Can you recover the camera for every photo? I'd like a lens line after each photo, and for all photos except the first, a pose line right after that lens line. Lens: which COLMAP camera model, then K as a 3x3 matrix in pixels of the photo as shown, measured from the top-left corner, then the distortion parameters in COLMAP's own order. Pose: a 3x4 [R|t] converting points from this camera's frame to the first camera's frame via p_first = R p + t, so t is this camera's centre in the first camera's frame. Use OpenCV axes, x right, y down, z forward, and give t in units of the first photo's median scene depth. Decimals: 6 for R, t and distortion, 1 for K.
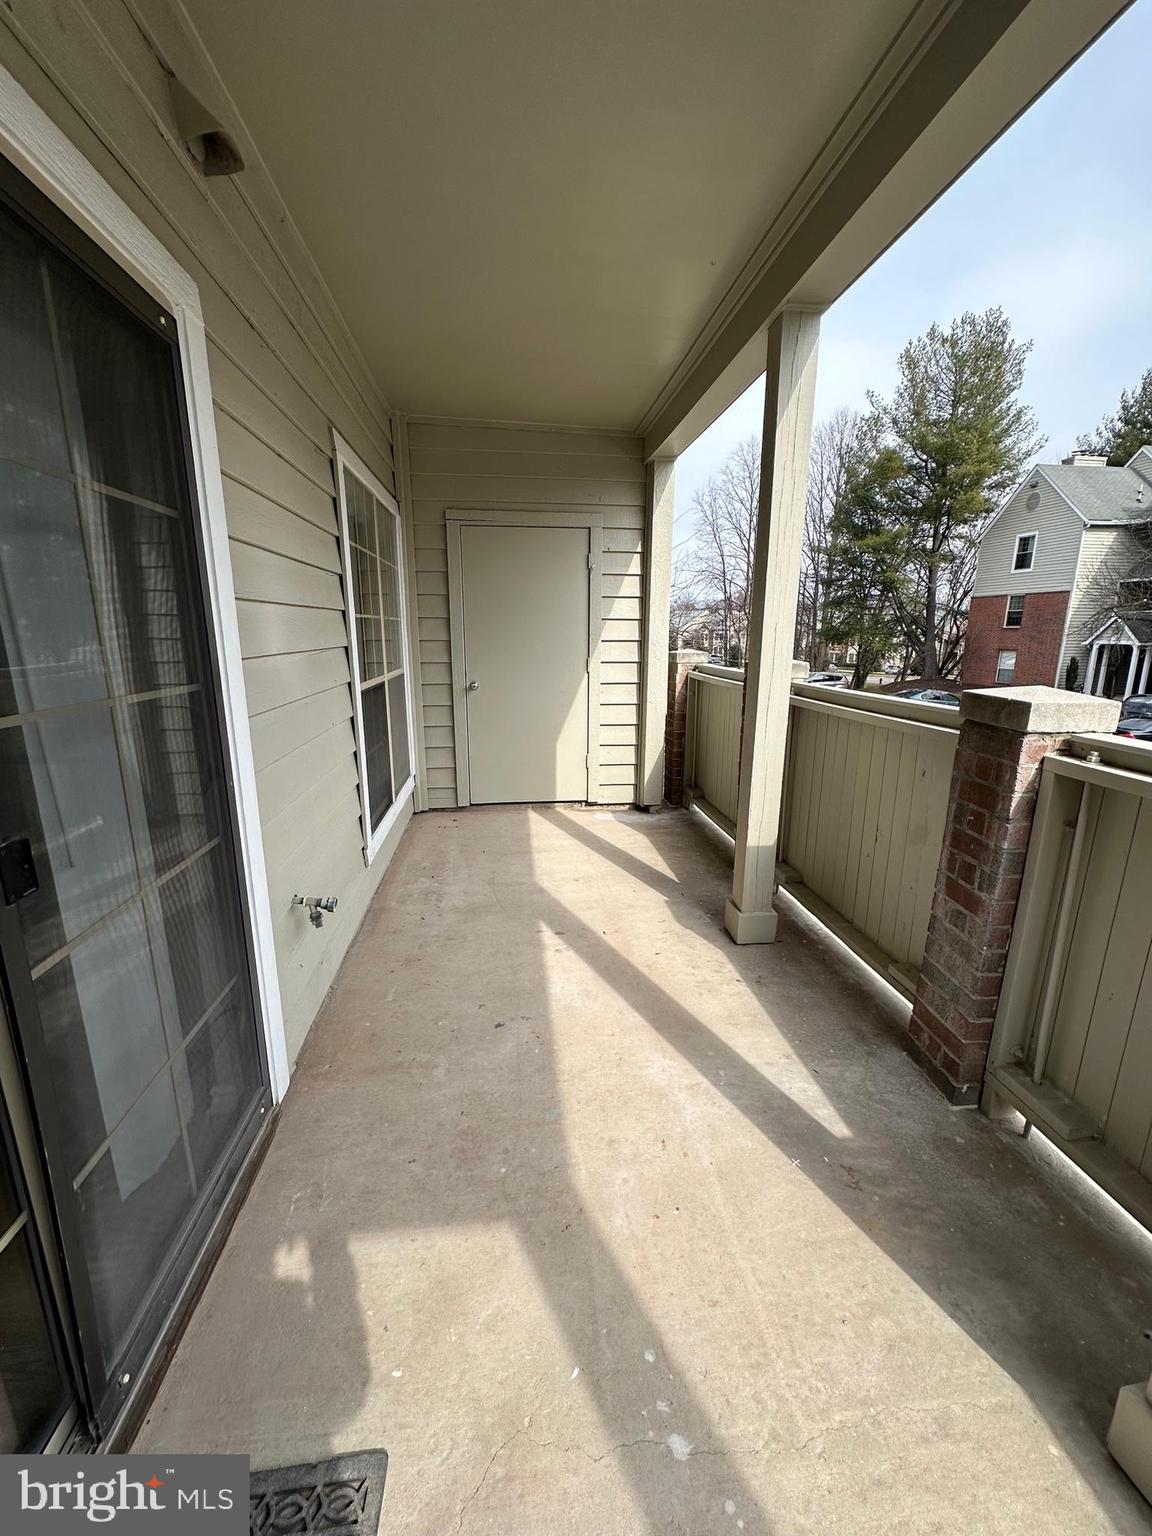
lens RADIAL K [[613.8, 0, 576.6], [0, 613.8, 770.7], [0, 0, 1]] dist [-0.000757, -0.000010]
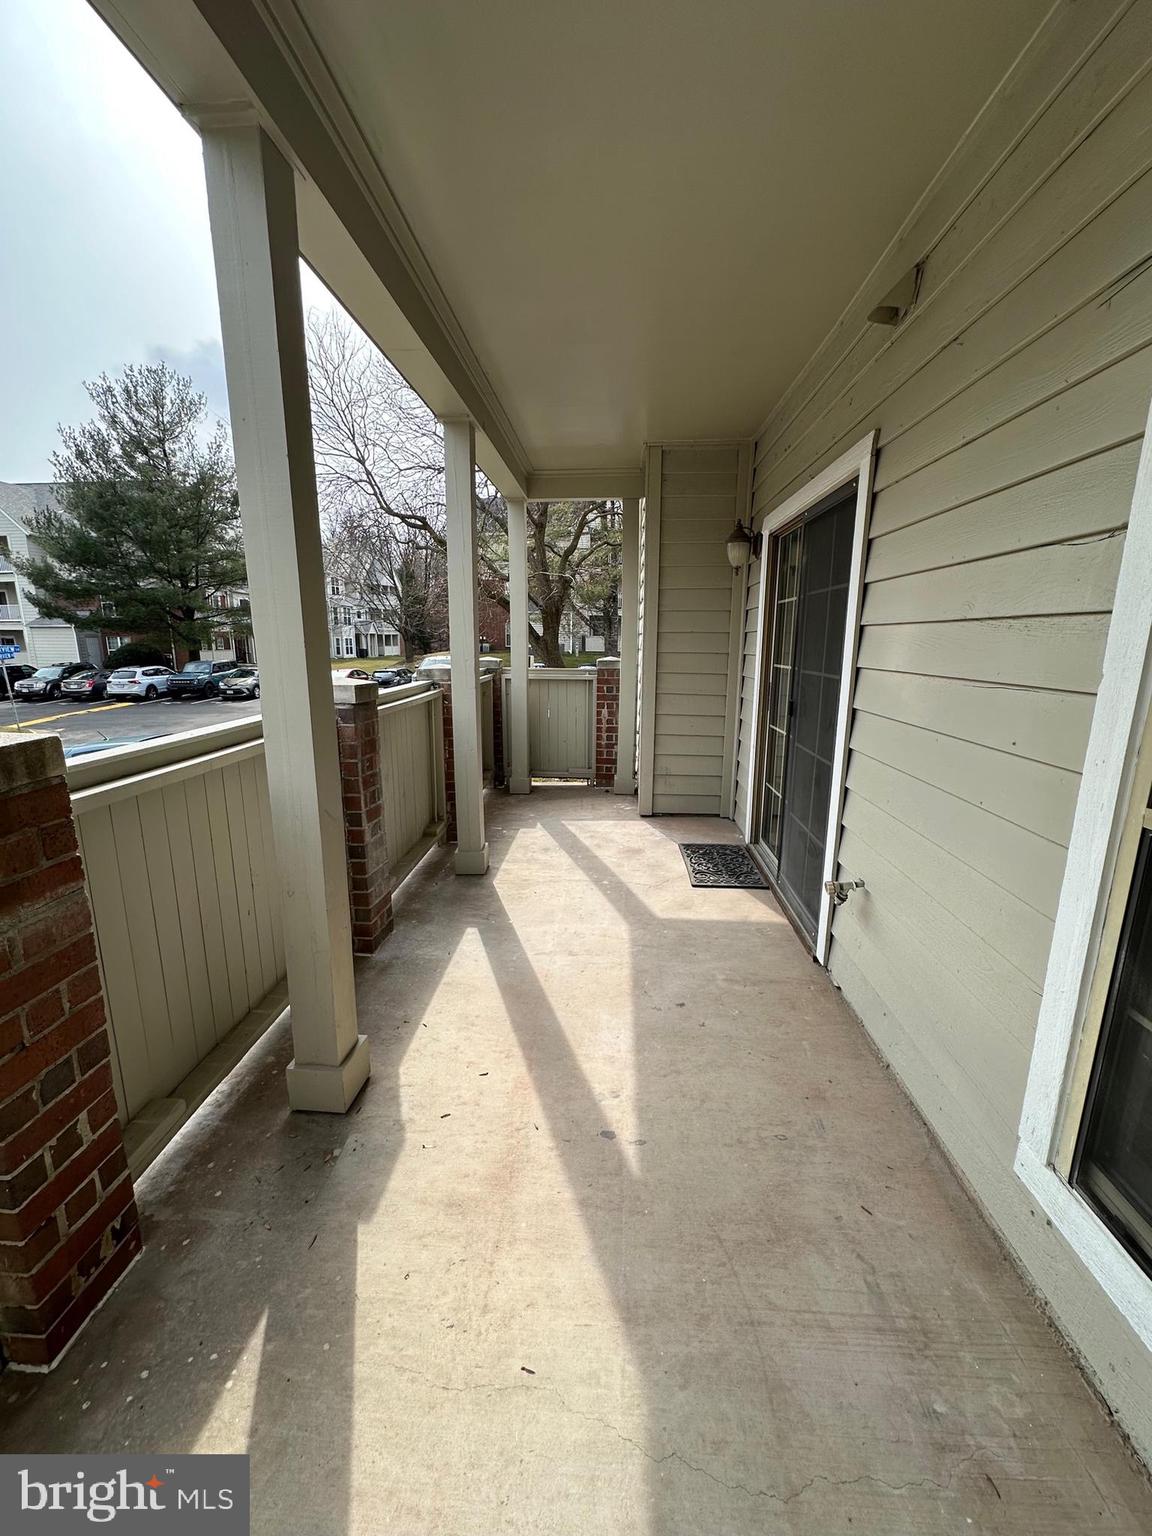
lens RADIAL K [[613.8, 0, 575.6], [0, 613.8, 768.1], [0, 0, 1]] dist [-0.000757, -0.000010]
pose [[-0.983468, -0.044512, 0.175528, -0.094015], [0.033445, 0.907995, 0.417644, -0.355388], [-0.177968, 0.416610, -0.891495, 1.499371]]
